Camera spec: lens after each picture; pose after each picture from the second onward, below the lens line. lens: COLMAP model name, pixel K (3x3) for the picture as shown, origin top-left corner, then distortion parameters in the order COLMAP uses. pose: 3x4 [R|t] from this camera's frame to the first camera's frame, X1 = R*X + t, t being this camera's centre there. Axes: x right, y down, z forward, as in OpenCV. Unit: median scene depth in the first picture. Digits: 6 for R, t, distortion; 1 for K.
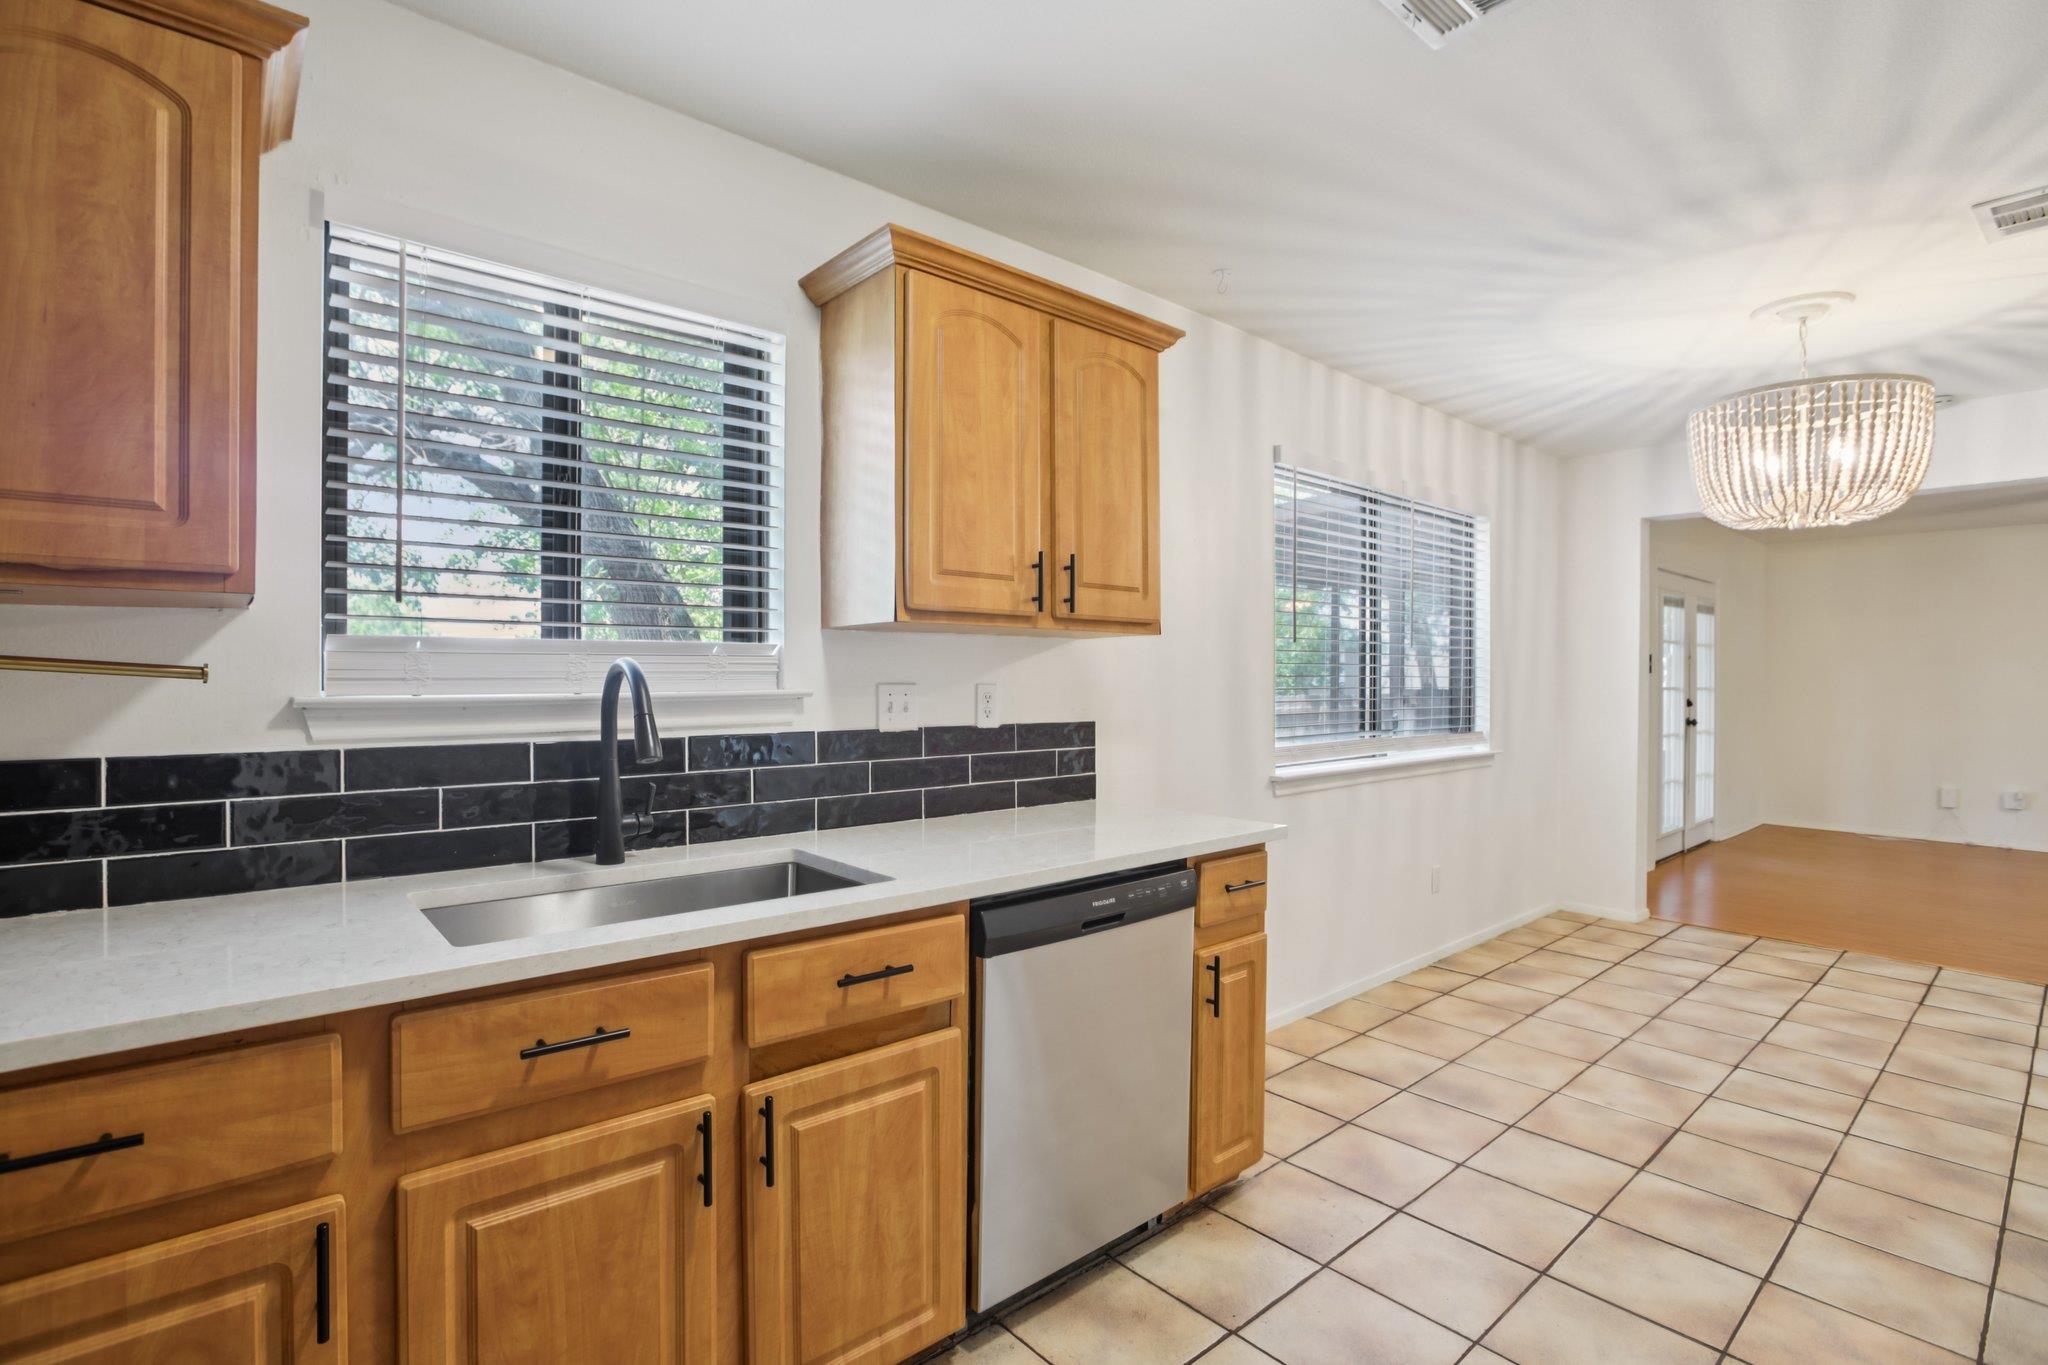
lens RADIAL K [[960.4, 0, 1011.8], [0, 960.4, 687.5], [0, 0, 1]] dist [-0.046529, 0.016350]
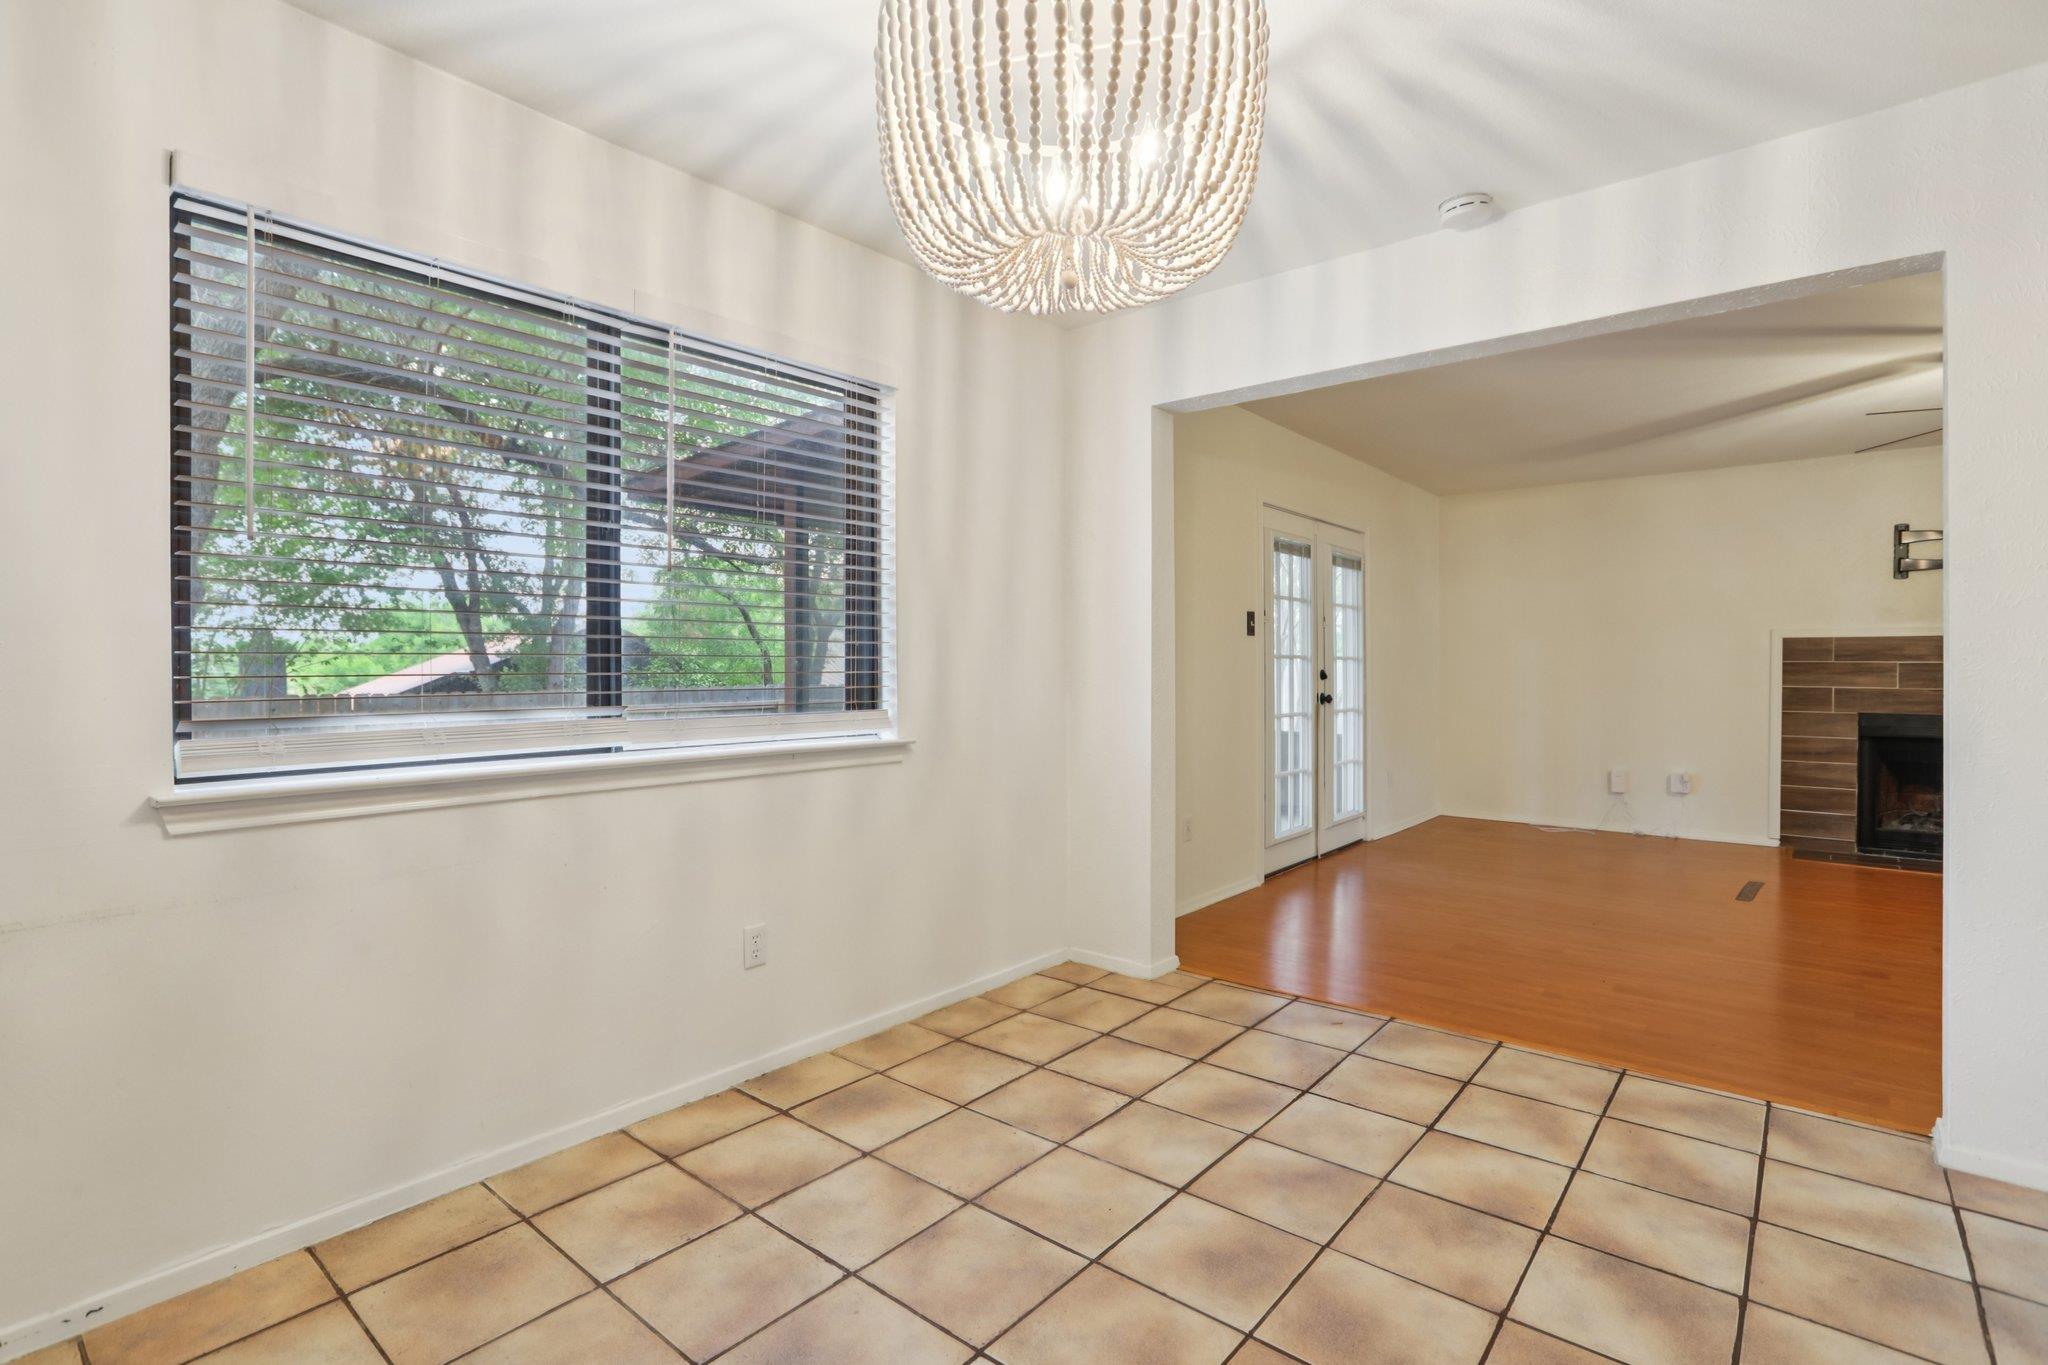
lens RADIAL K [[958.5, 0, 1018.2], [0, 958.5, 678.3], [0, 0, 1]] dist [-0.030591, 0.000707]
pose [[0.987379, -0.009100, 0.158113, 0.501329], [0.009372, 0.999956, -0.000975, 0.026734], [-0.158098, 0.002444, 0.987420, 0.340694]]
